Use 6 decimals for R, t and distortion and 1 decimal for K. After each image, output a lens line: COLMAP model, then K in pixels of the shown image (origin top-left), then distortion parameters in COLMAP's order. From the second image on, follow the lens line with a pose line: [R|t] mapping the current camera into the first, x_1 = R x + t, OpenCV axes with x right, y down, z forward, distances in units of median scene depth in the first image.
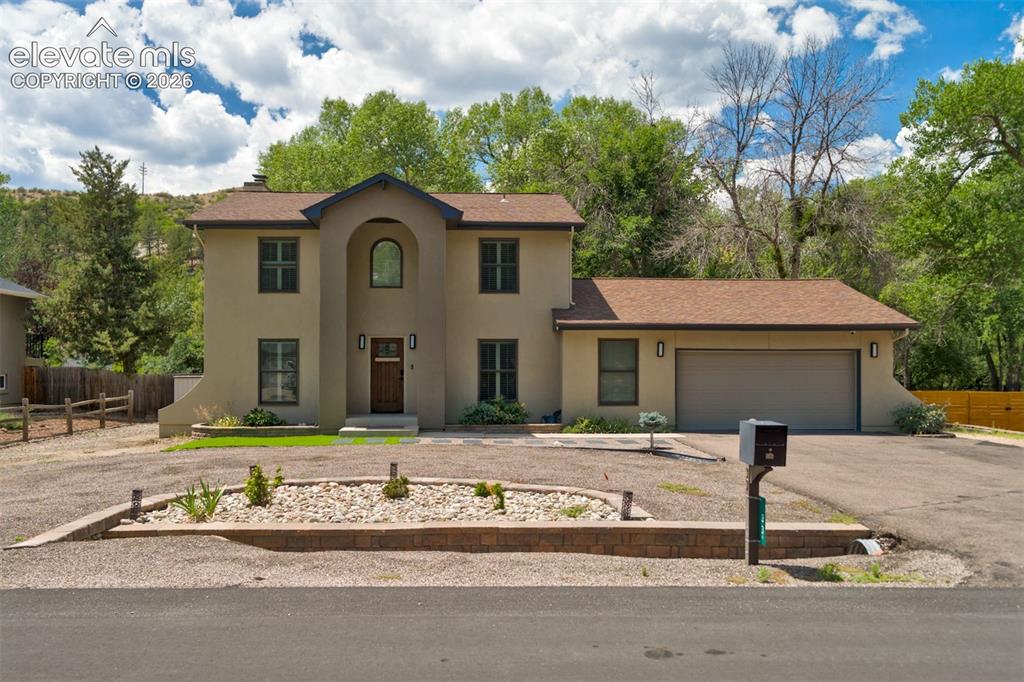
lens RADIAL K [[906.2, 0, 510.1], [0, 906.2, 363.8], [0, 0, 1]] dist [0.008050, -0.003941]
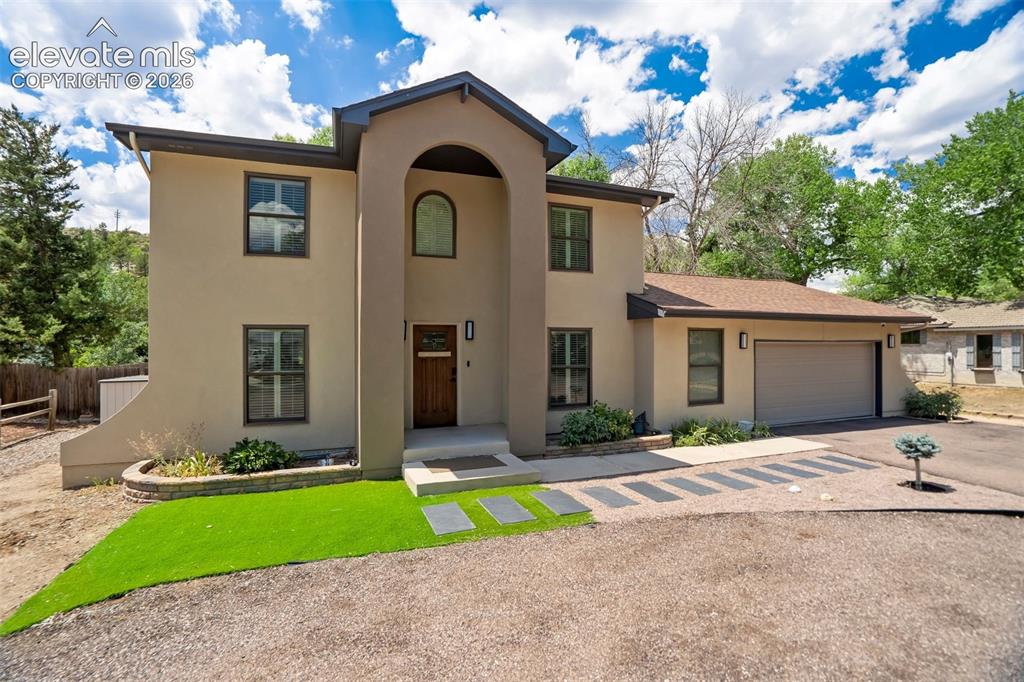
lens RADIAL K [[475.9, 0, 512.0], [0, 475.9, 341.0], [0, 0, 1]] dist [-0.061796, 0.026084]
pose [[0.950153, -0.000931, 0.311781, -0.196250], [0.003753, 0.999957, -0.008452, -0.012121], [-0.311760, 0.009201, 0.950116, 0.611098]]
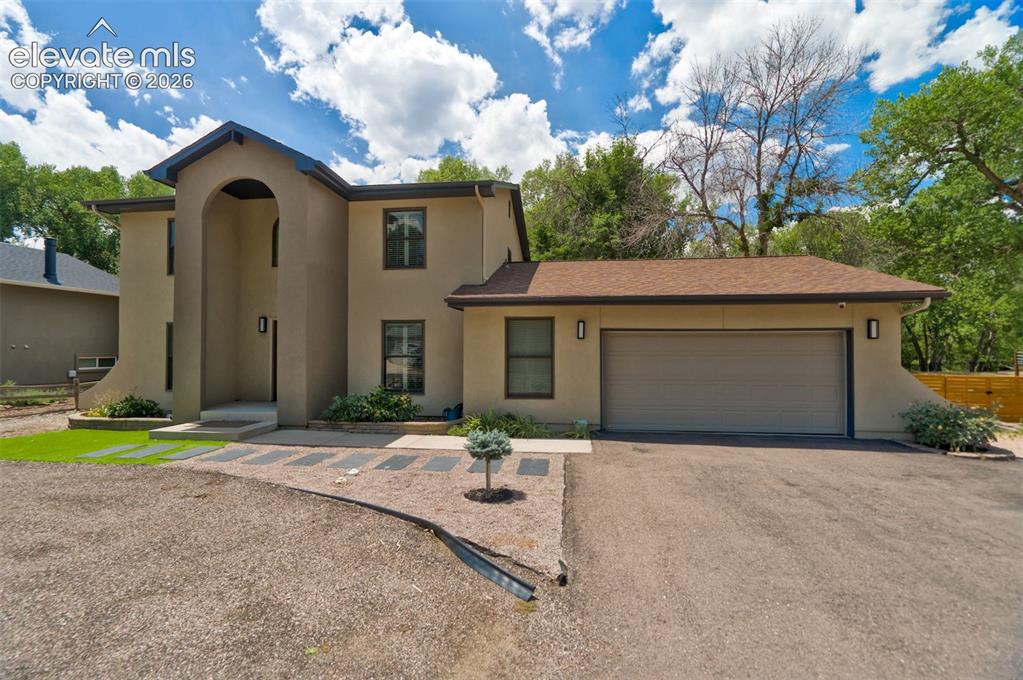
lens RADIAL K [[466.1, 0, 524.8], [0, 466.1, 338.2], [0, 0, 1]] dist [-0.001292, 0.000111]
pose [[0.984307, -0.004787, -0.176402, 0.185811], [0.000767, 0.999739, -0.022846, 0.000964], [0.176466, 0.022352, 0.984053, 0.569003]]
